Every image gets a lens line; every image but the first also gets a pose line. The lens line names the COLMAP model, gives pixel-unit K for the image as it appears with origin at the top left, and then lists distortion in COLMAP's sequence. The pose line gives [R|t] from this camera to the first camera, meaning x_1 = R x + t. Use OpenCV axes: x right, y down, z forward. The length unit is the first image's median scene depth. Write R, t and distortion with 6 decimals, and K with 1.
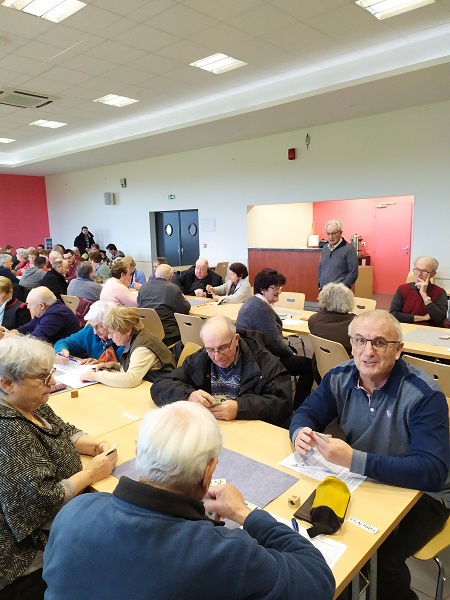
lens RADIAL K [[456.5, 0, 224.6], [0, 456.5, 295.6], [0, 0, 1]] dist [0.094041, -0.069695]
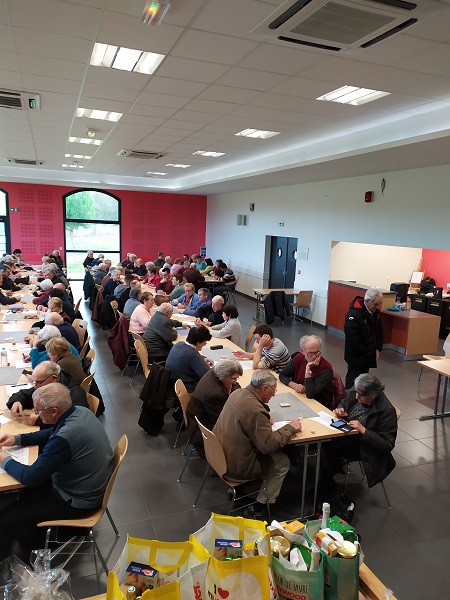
lens RADIAL K [[452.6, 0, 225.0], [0, 452.6, 300.0], [0, 0, 1]] dist [0.091609, -0.106184]
pose [[0.893139, 0.135349, -0.428933, 0.254930], [-0.128683, 0.990680, 0.044658, -0.066363], [0.430979, 0.015311, 0.902232, -0.036989]]
